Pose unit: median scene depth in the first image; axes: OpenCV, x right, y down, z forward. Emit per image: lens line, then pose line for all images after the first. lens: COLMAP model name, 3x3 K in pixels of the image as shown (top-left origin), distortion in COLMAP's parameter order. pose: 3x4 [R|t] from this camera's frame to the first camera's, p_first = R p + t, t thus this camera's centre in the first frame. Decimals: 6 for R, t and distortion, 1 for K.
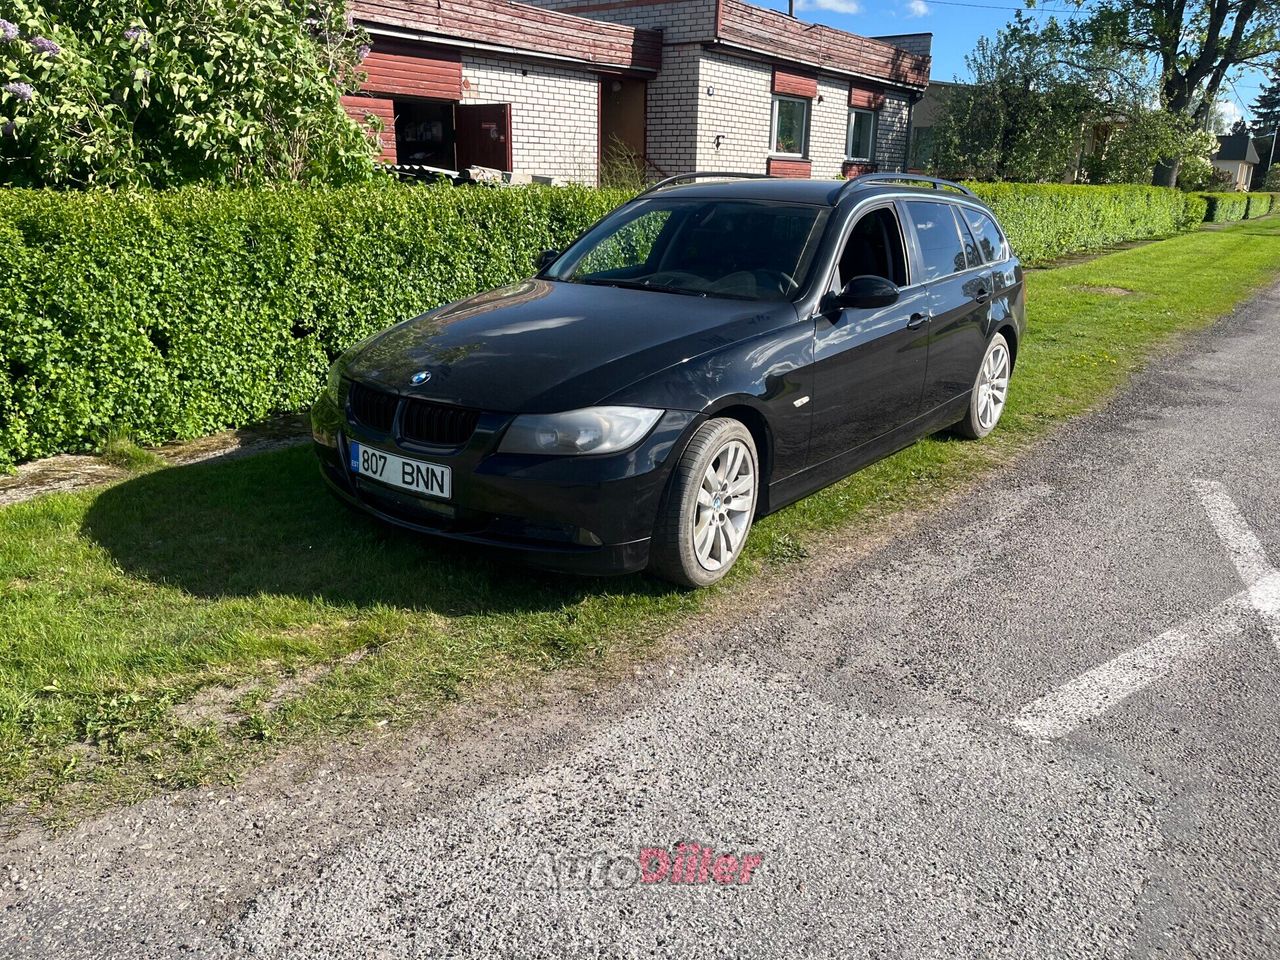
lens RADIAL K [[935.9, 0, 640.0], [0, 935.9, 480.0], [0, 0, 1]] dist [0.004594, -0.004877]
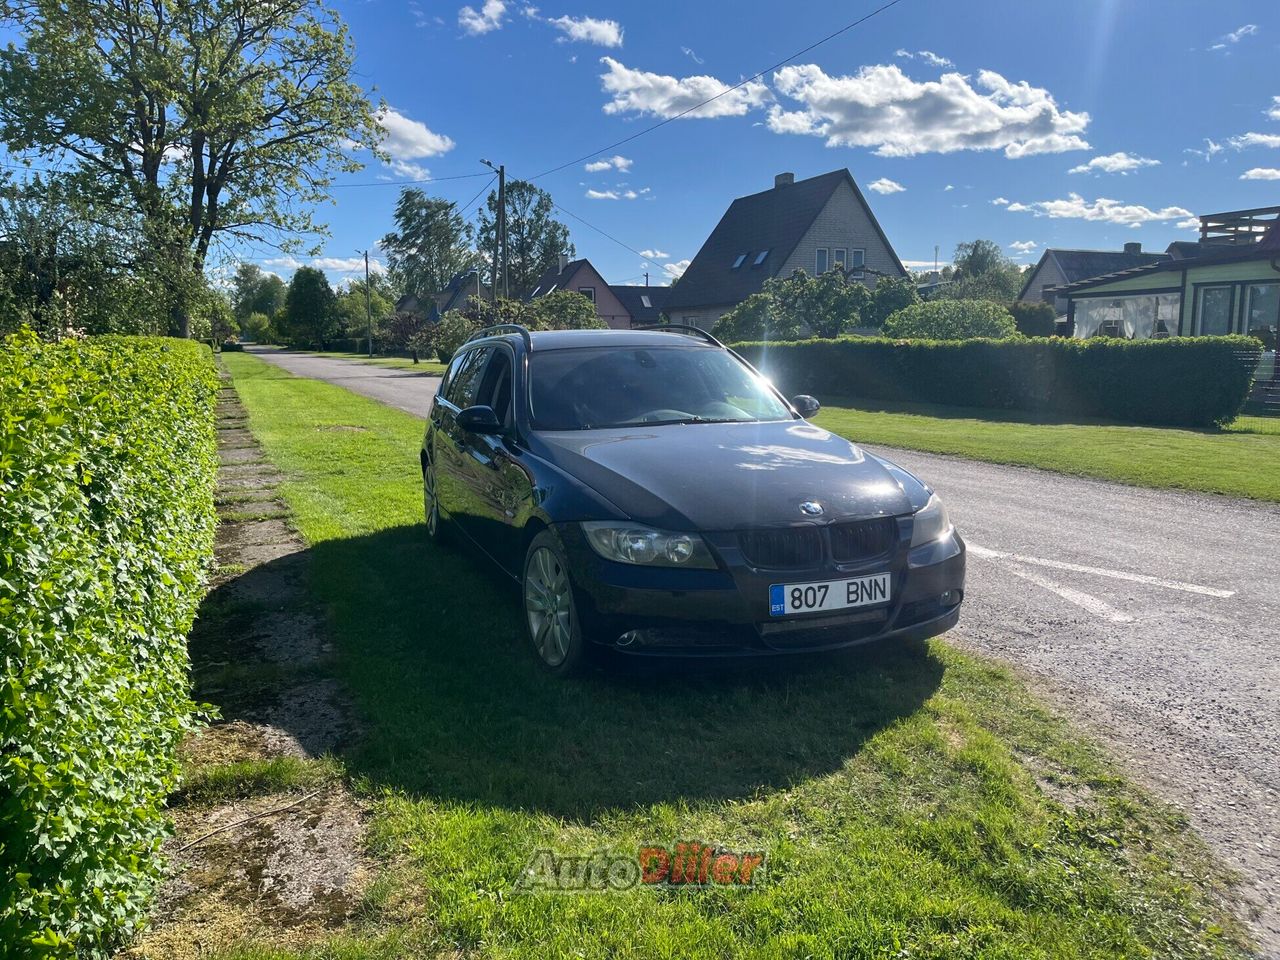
lens RADIAL K [[935.9, 0, 640.0], [0, 935.9, 480.0], [0, 0, 1]] dist [0.004594, -0.004877]
pose [[0.514440, -0.140041, 0.846014, -1.263199], [0.269550, 0.962976, -0.004505, -0.191870], [-0.814060, 0.230360, 0.533141, 0.596747]]
